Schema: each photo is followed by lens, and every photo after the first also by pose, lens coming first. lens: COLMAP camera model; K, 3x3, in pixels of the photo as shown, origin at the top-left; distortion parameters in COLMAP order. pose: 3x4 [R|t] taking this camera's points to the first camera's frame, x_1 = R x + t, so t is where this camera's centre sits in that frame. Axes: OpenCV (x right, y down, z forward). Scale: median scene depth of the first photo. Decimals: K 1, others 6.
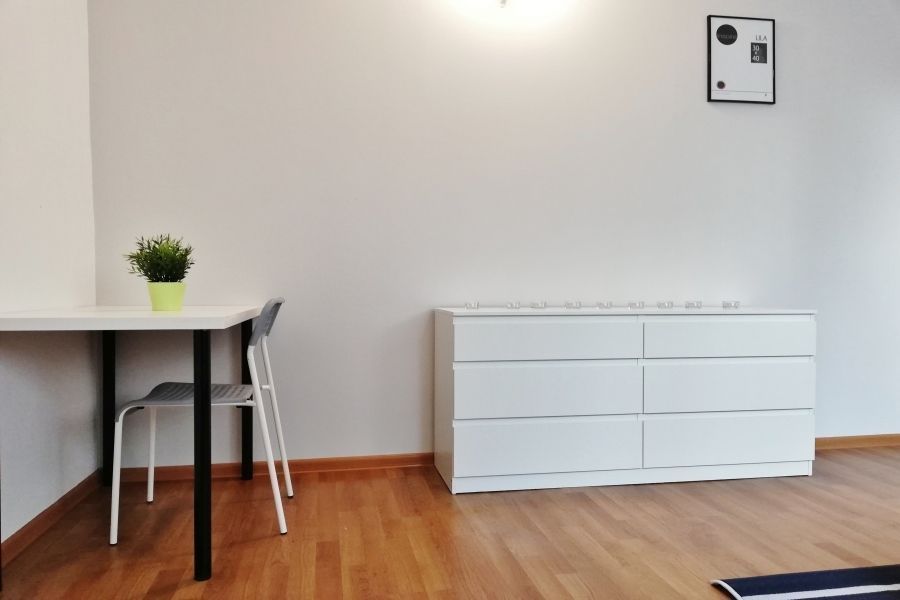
lens RADIAL K [[677.9, 0, 450.0], [0, 677.9, 300.0], [0, 0, 1]] dist [0.062412, -0.073228]
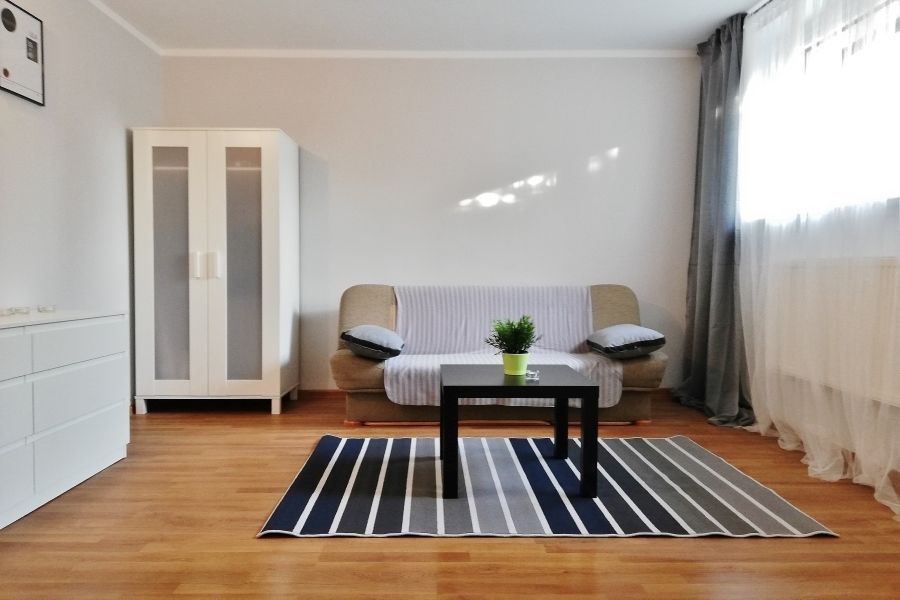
lens RADIAL K [[677.9, 0, 450.0], [0, 677.9, 300.0], [0, 0, 1]] dist [0.062412, -0.073228]
pose [[0.165112, -0.034523, 0.985670, -0.513265], [0.011407, 0.999387, 0.033093, -0.035117], [-0.986209, 0.005779, 0.165405, 0.301568]]
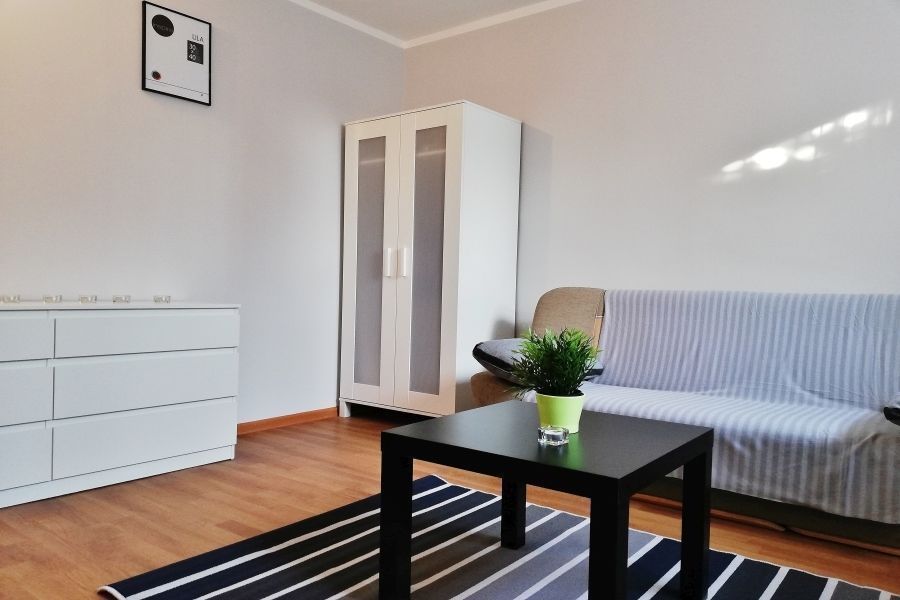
lens RADIAL K [[677.9, 0, 450.0], [0, 677.9, 300.0], [0, 0, 1]] dist [0.062412, -0.073228]
pose [[0.756143, 0.004013, 0.654394, 0.084626], [-0.009289, 0.999946, 0.004601, -0.000332], [-0.654340, -0.009558, 0.756140, -0.025510]]
